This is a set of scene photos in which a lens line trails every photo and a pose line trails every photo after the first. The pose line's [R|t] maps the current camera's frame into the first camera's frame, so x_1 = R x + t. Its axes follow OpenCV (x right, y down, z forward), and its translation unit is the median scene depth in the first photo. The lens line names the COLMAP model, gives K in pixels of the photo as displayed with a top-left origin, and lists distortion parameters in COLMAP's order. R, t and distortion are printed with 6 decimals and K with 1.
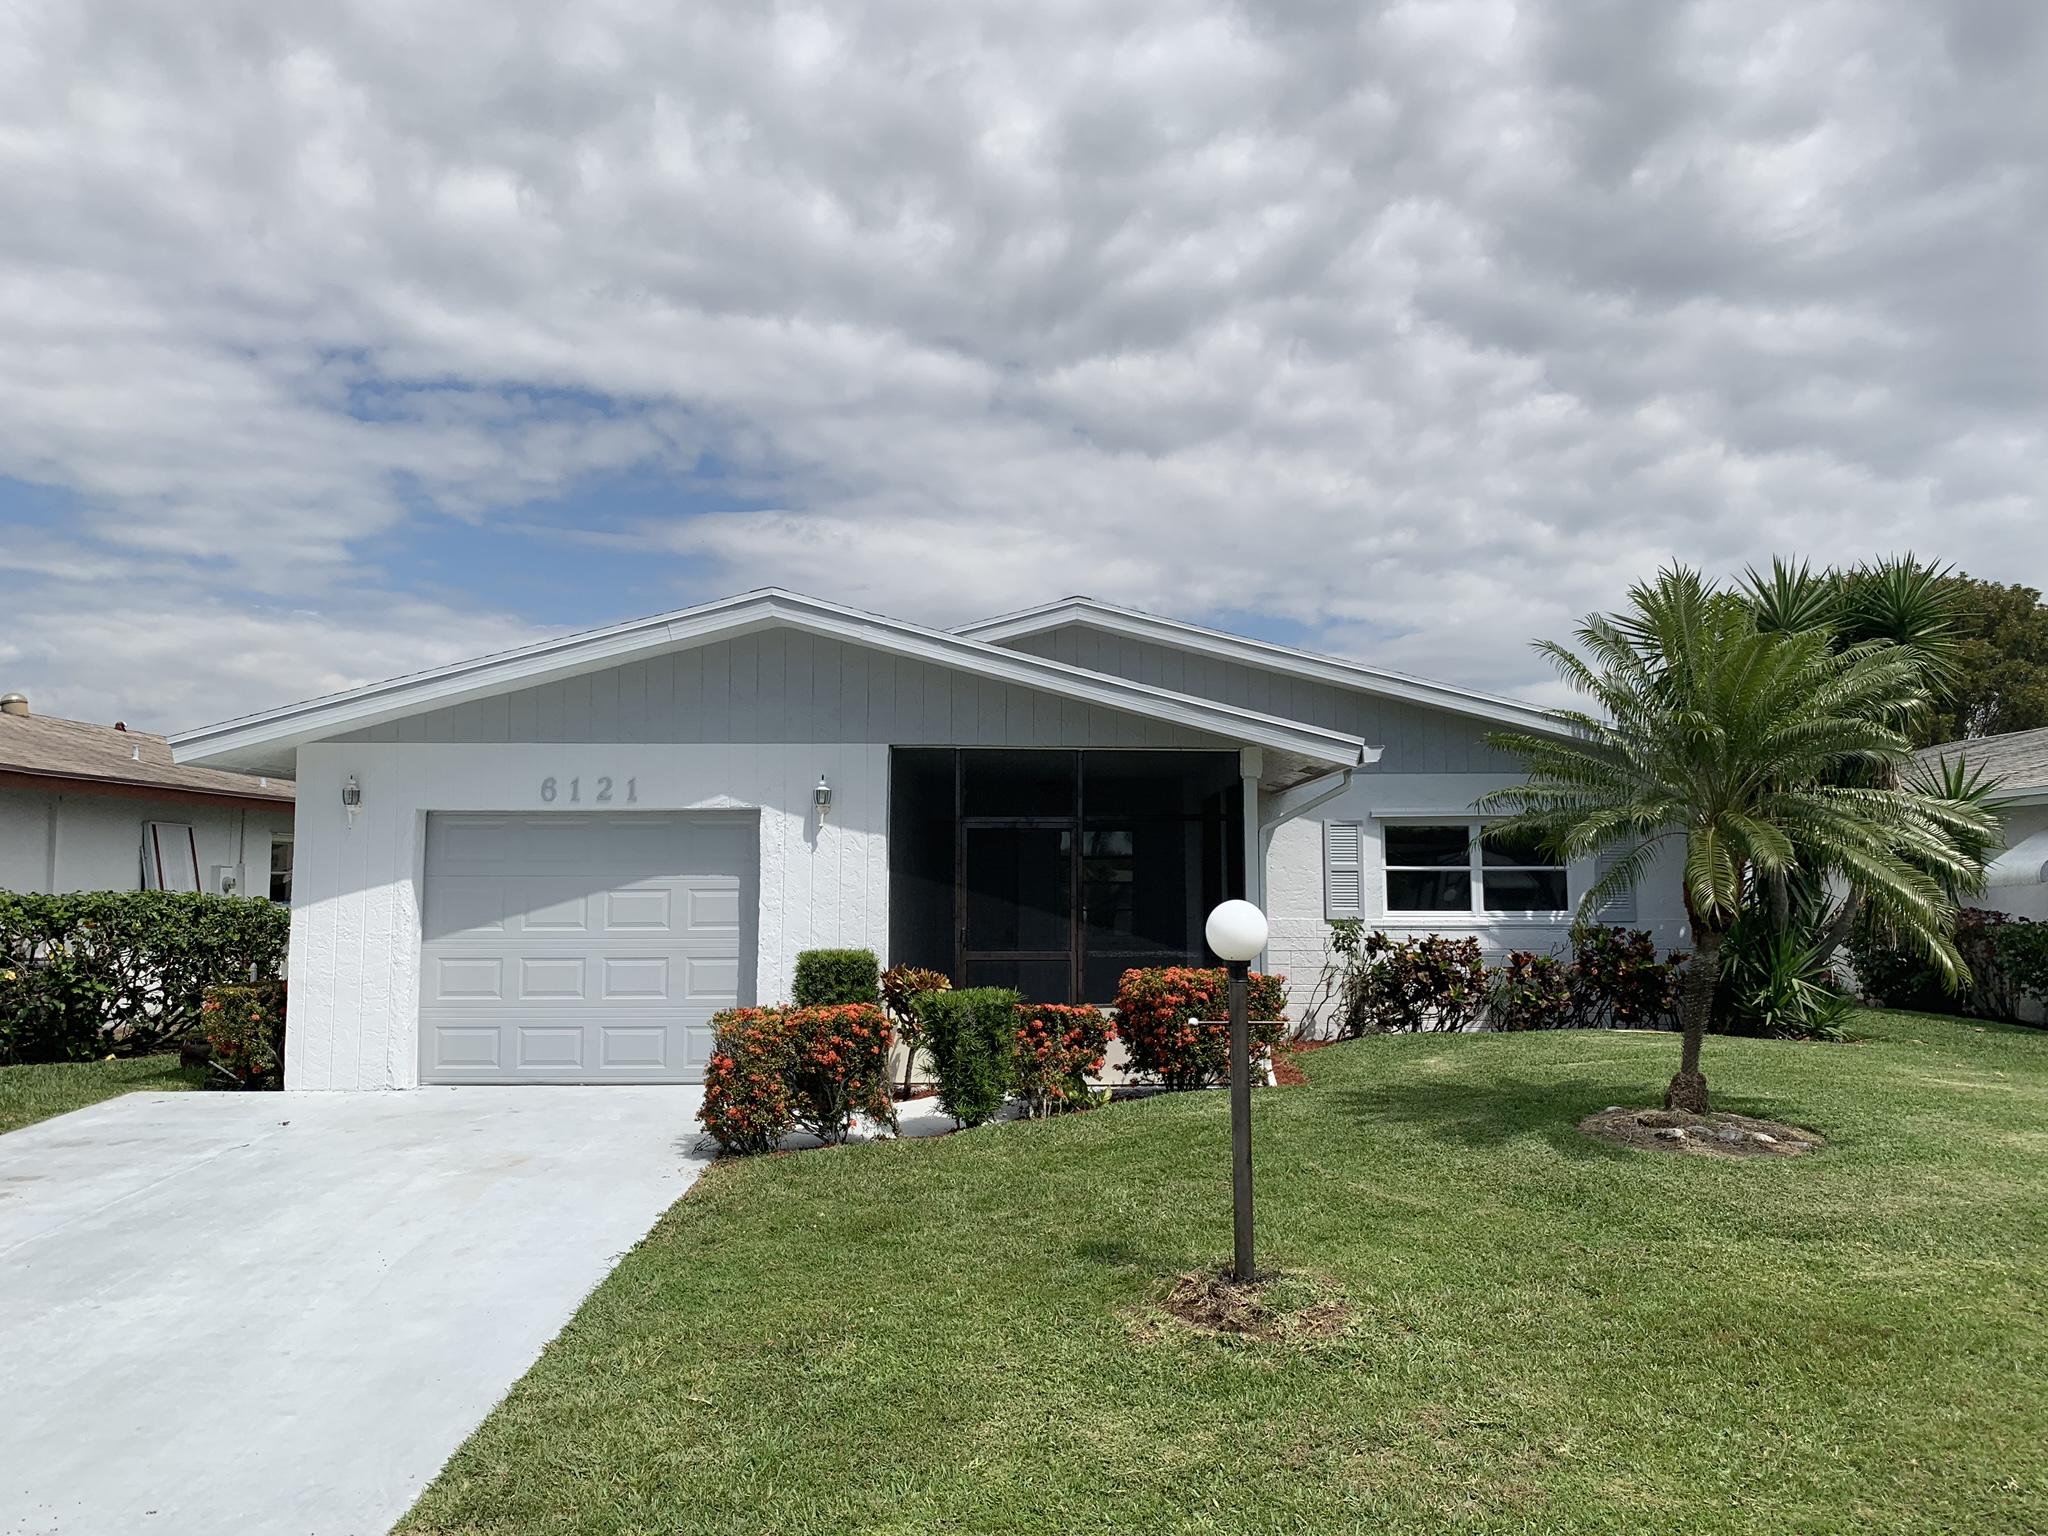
lens RADIAL K [[1584.8, 0, 1024.0], [0, 1584.8, 737.7], [0, 0, 1]] dist [0.002517, 0.009146]
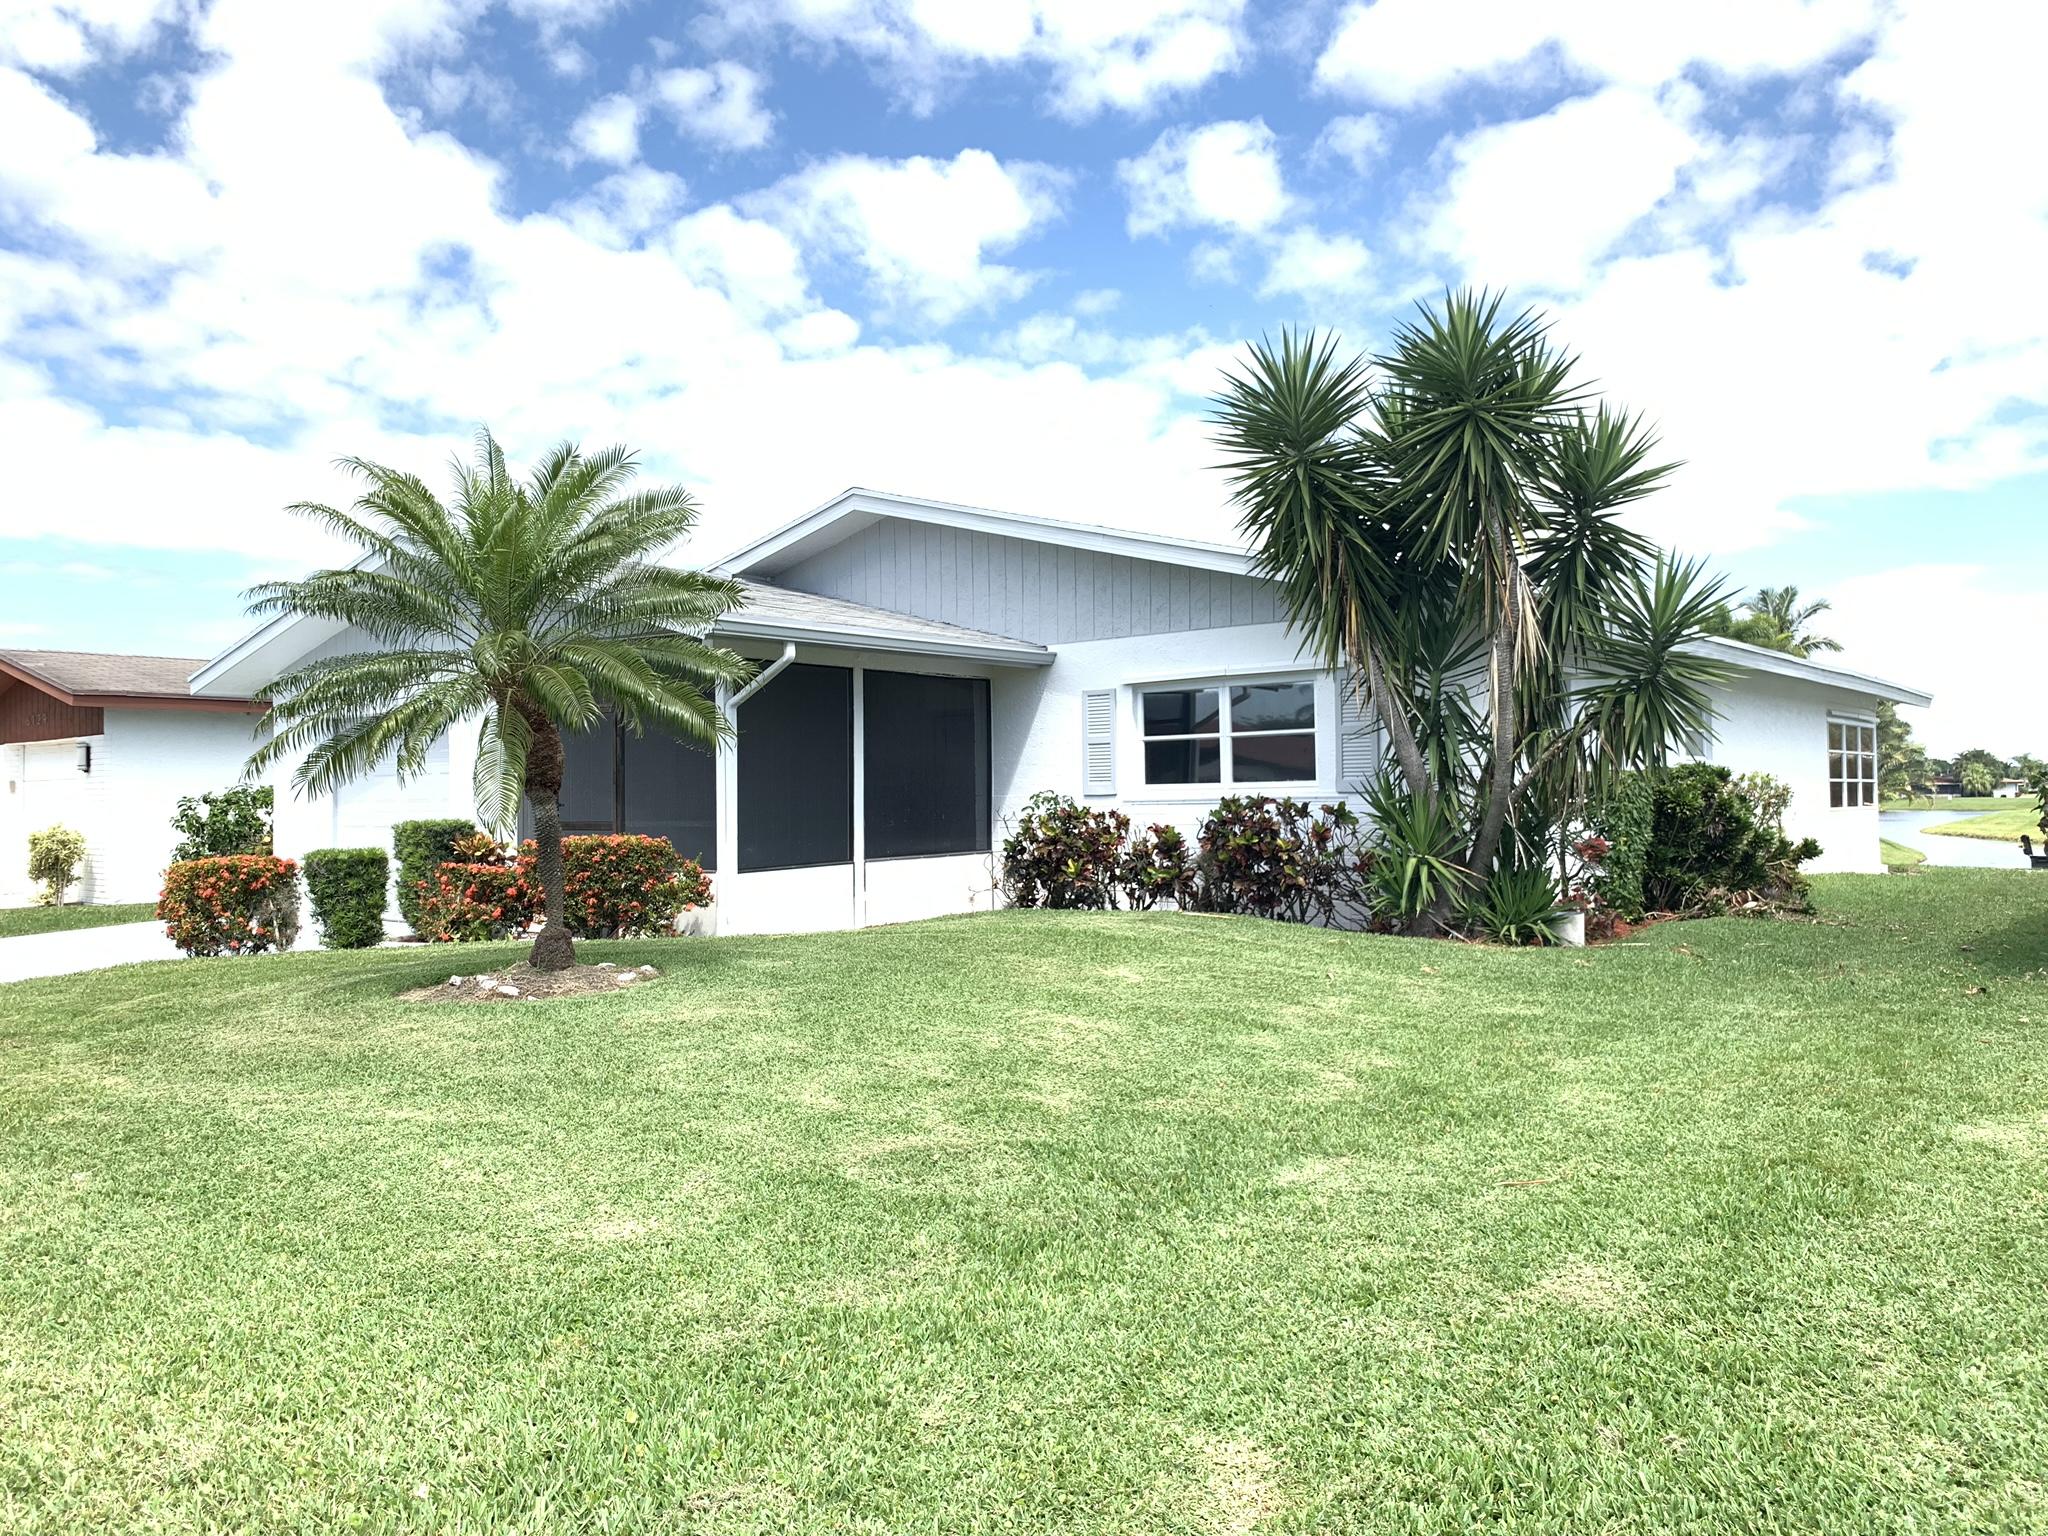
lens RADIAL K [[1584.8, 0, 1024.0], [0, 1584.8, 737.7], [0, 0, 1]] dist [0.002517, 0.009146]
pose [[0.793763, -0.069403, -0.604255, 0.742889], [0.082341, 0.996584, -0.006300, 0.080795], [0.602628, -0.044755, 0.796766, 0.208471]]
